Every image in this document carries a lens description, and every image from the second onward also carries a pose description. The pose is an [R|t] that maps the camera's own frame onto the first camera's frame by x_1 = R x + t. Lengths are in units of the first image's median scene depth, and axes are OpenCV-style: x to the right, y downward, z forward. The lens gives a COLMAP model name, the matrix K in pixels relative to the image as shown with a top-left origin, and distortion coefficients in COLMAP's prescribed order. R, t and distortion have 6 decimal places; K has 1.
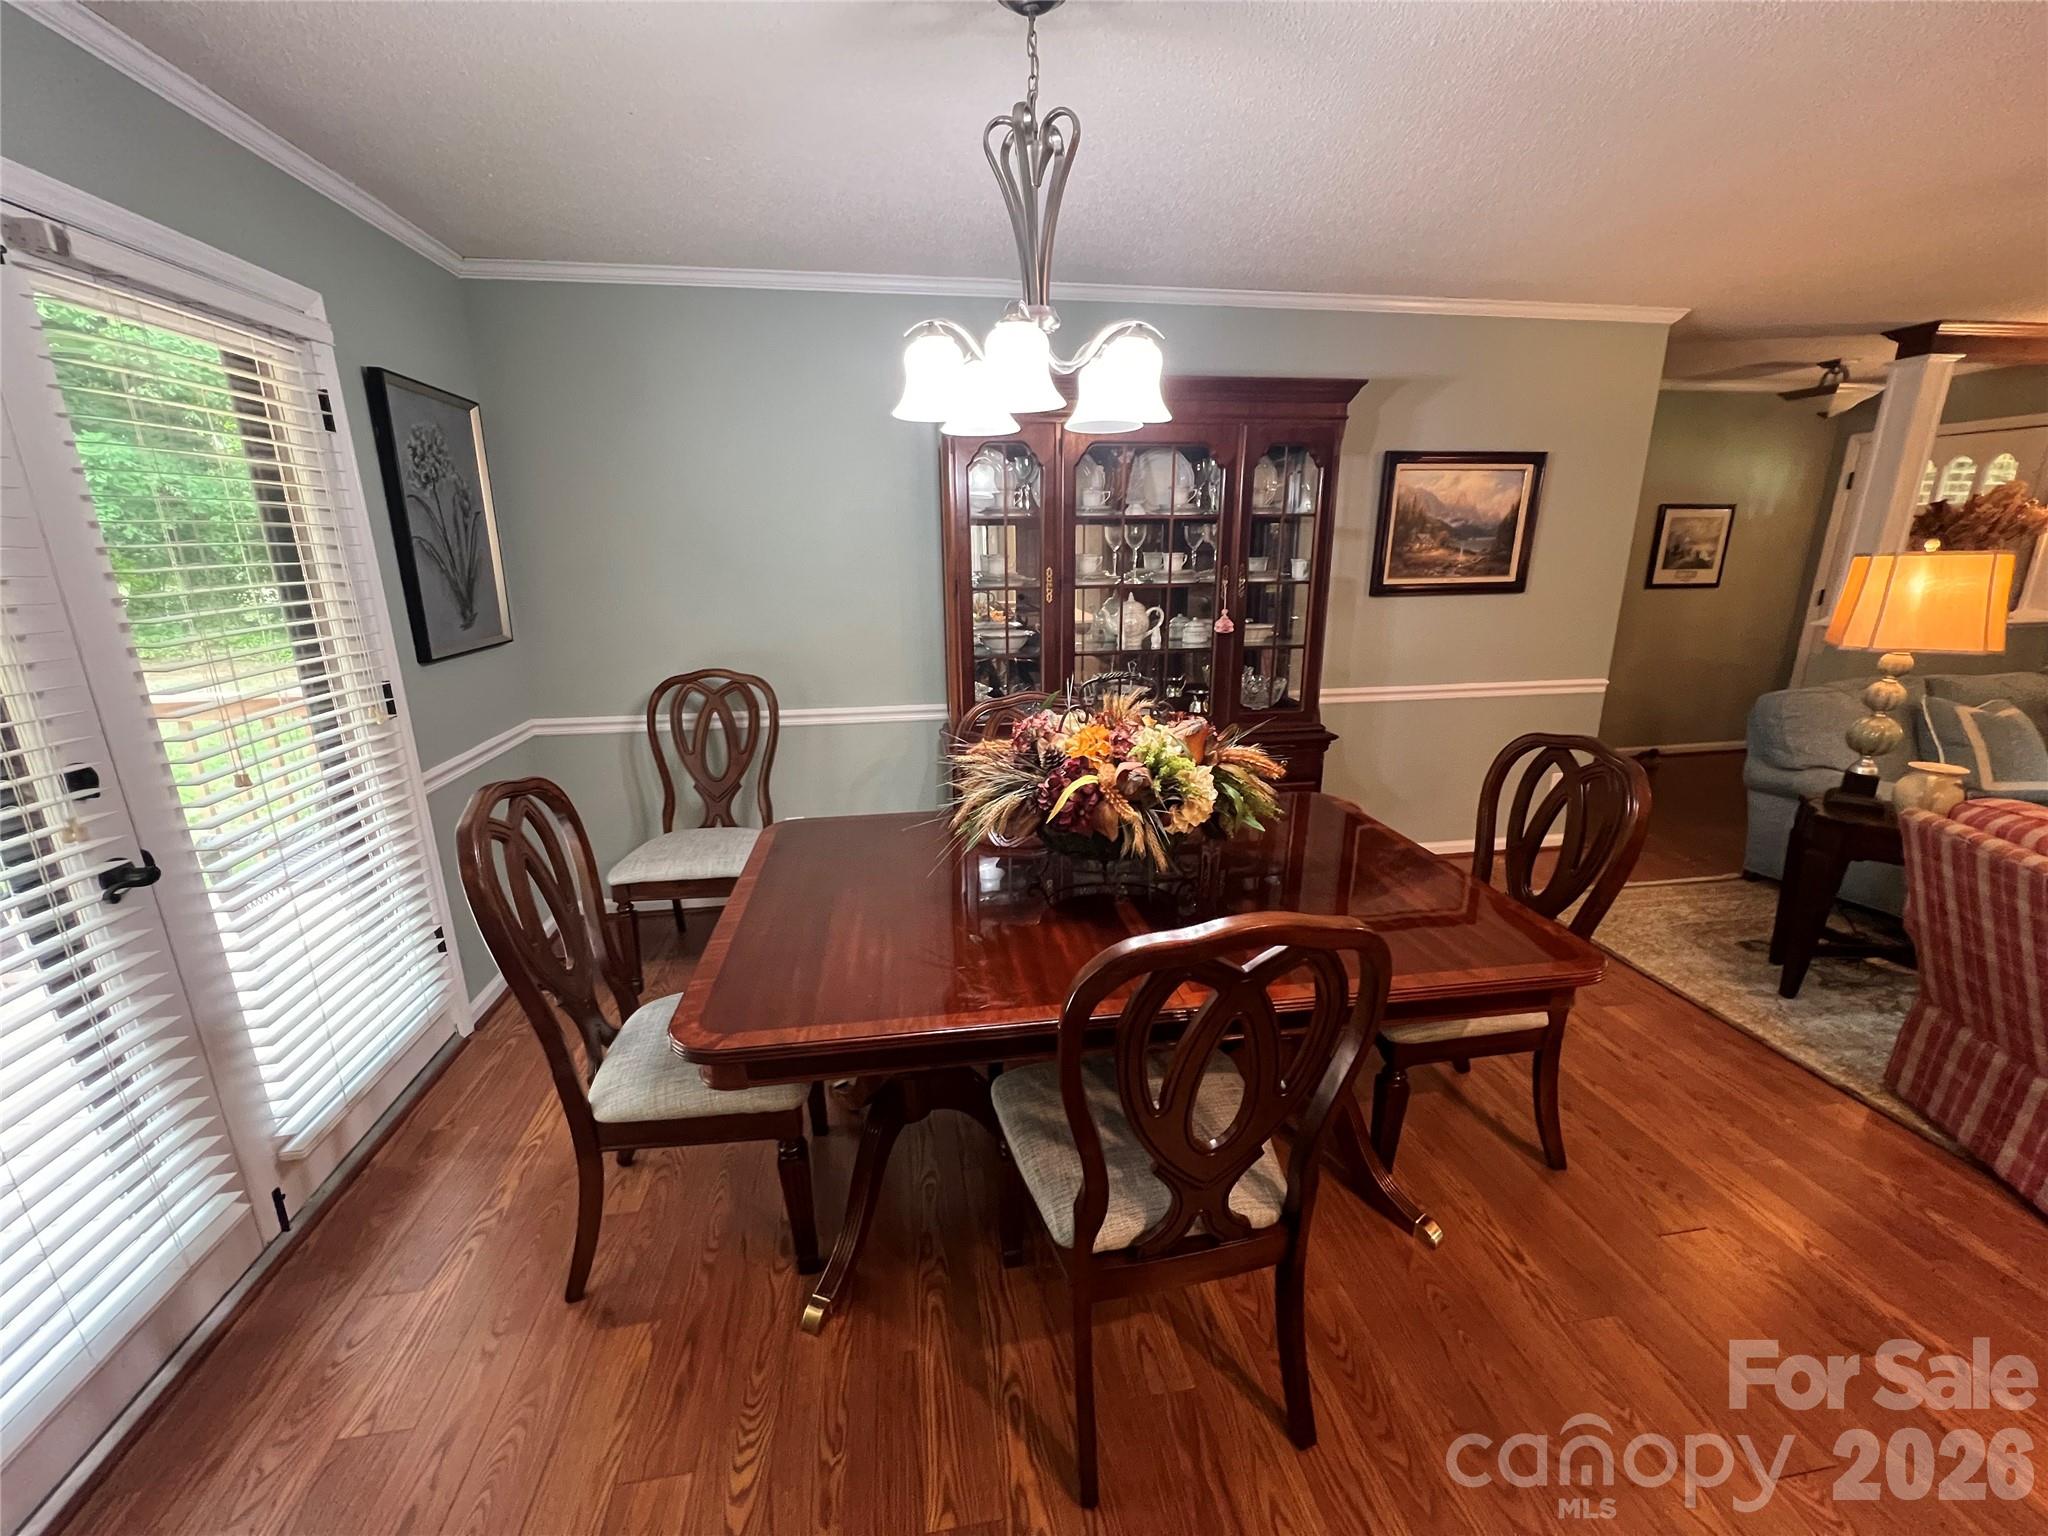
lens RADIAL K [[821.7, 0, 1031.6], [0, 821.7, 771.5], [0, 0, 1]] dist [-0.001959, 0.000172]
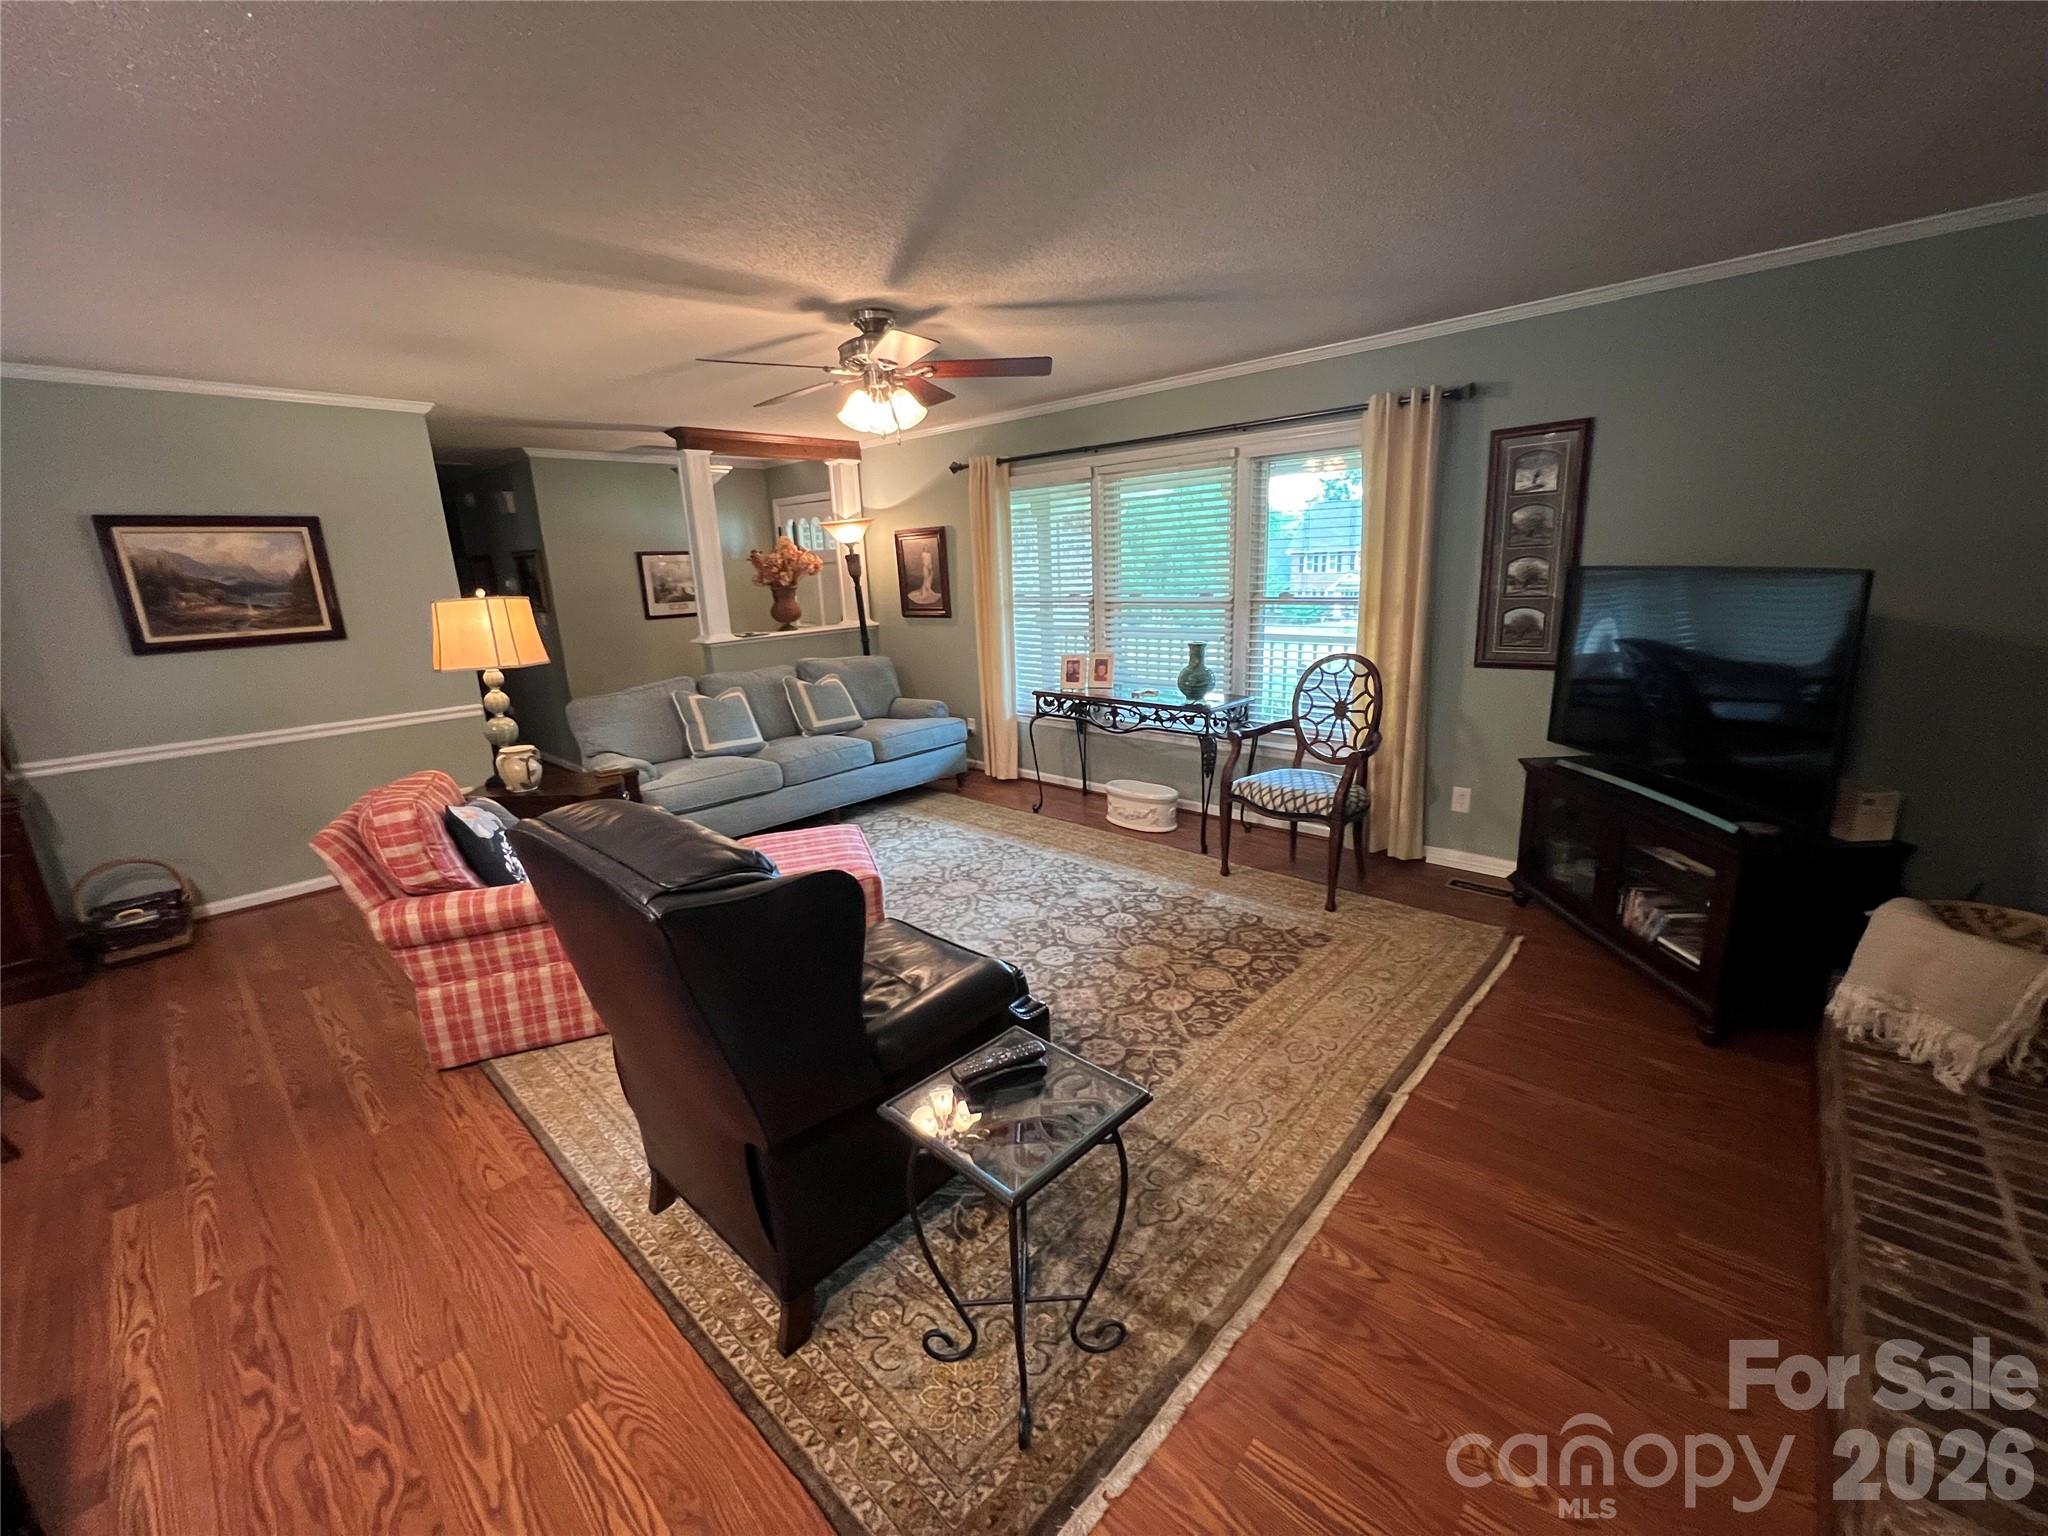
lens RADIAL K [[821.7, 0, 1023.4], [0, 821.7, 761.8], [0, 0, 1]] dist [-0.001959, 0.000172]
pose [[0.799929, -0.163716, 0.577331, 0.680963], [0.191301, 0.981442, 0.013251, 0.110008], [-0.568786, 0.099844, 0.816403, -0.428147]]
